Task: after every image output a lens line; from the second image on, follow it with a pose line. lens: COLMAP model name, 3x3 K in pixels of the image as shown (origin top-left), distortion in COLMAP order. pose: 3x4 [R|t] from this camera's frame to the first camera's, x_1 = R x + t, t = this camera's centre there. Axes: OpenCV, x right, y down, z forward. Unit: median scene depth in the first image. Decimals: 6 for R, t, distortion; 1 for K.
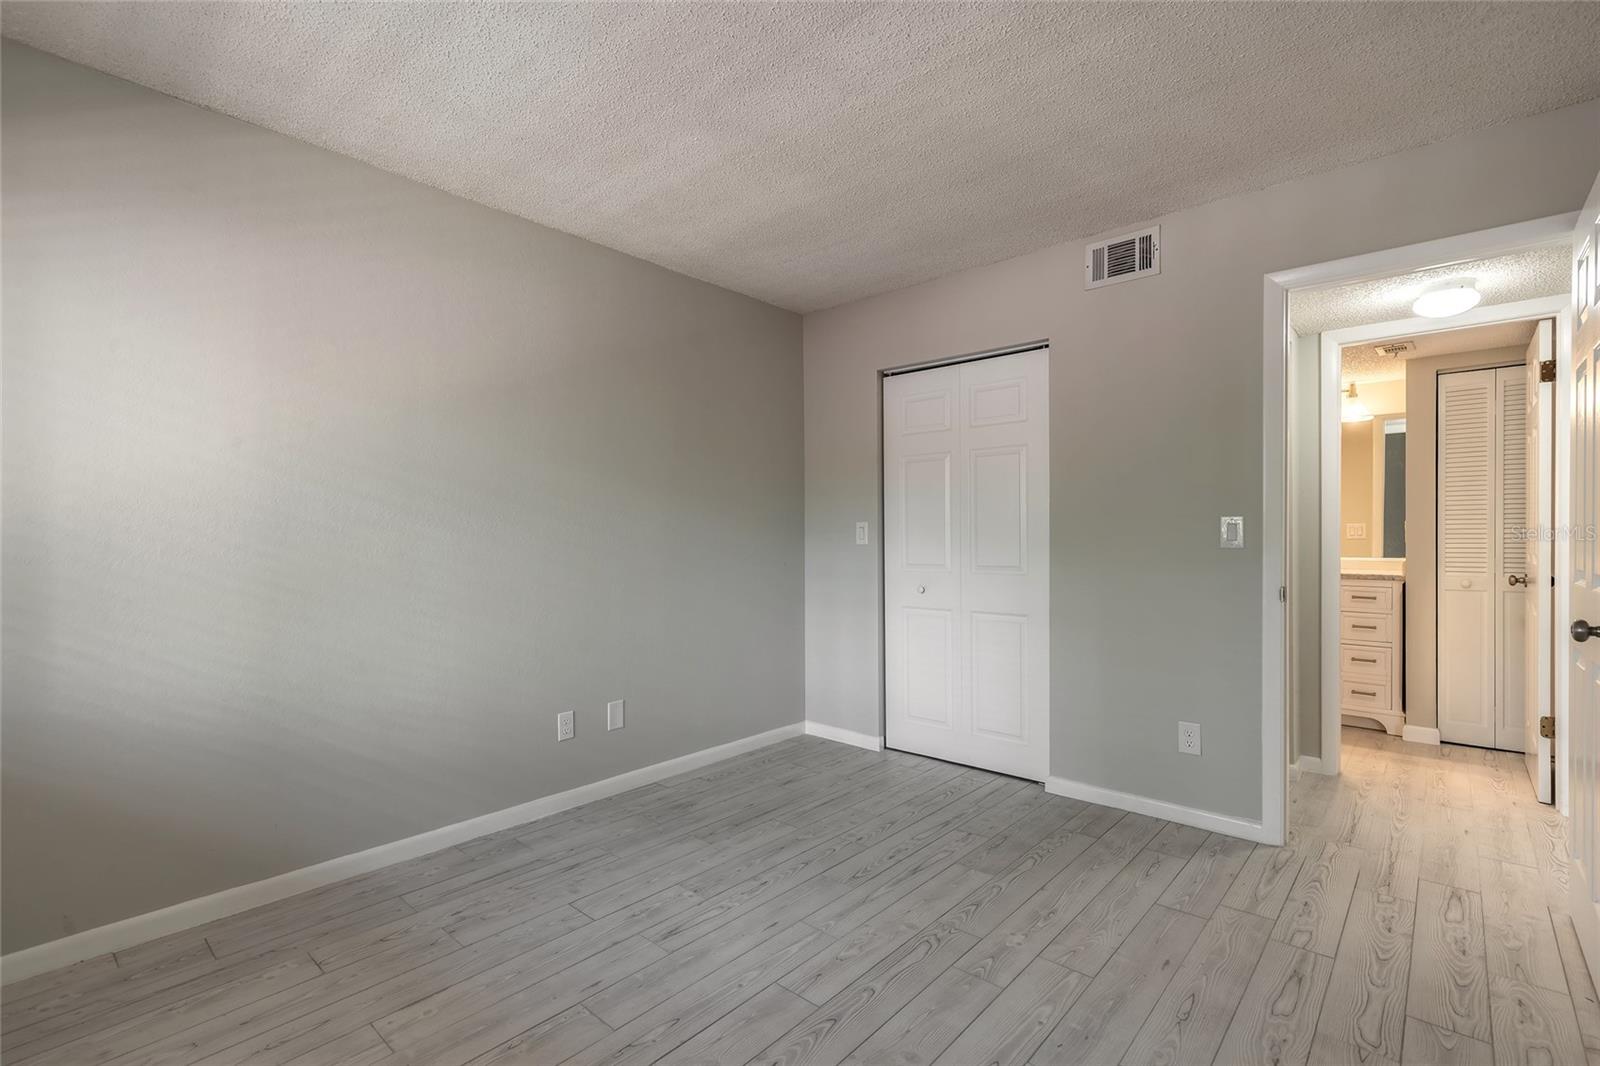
lens RADIAL K [[720.4, 0, 795.0], [0, 720.4, 539.2], [0, 0, 1]] dist [0.011190, -0.004304]
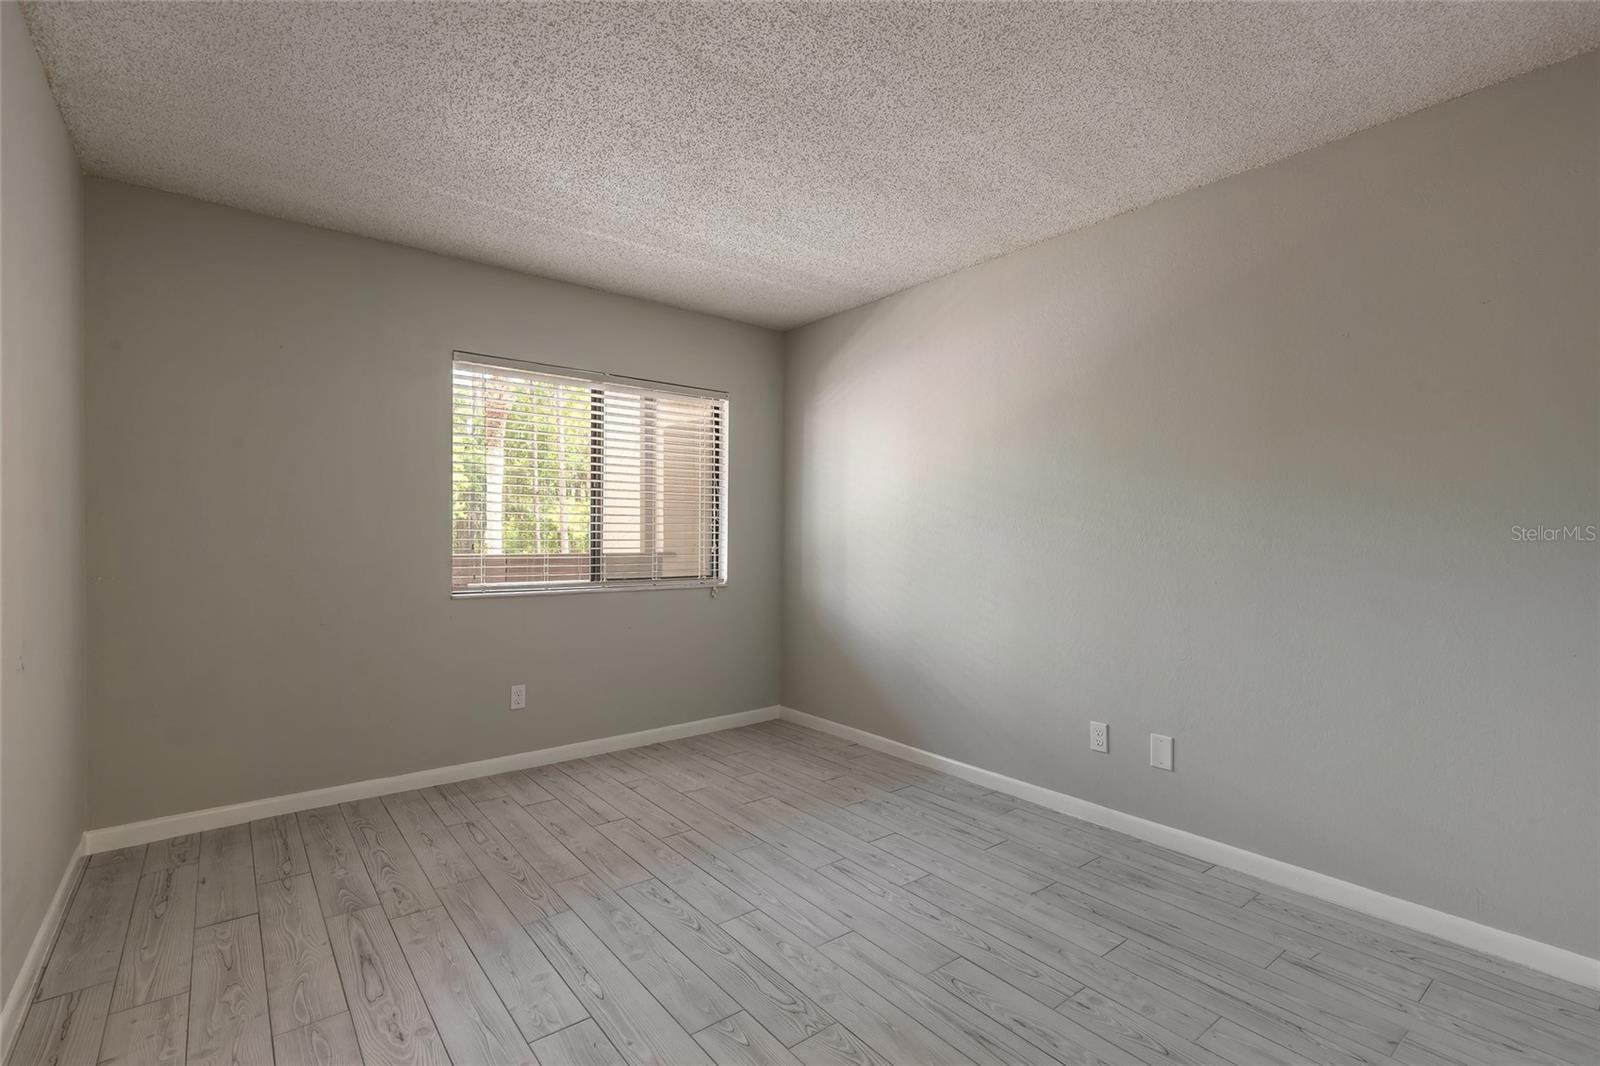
lens RADIAL K [[720.4, 0, 795.0], [0, 720.4, 539.2], [0, 0, 1]] dist [0.011190, -0.004304]
pose [[-0.156935, 0.009175, -0.987566, 0.836299], [-0.012200, 0.999863, 0.011228, -0.011167], [0.987534, 0.013810, -0.156802, 0.908435]]
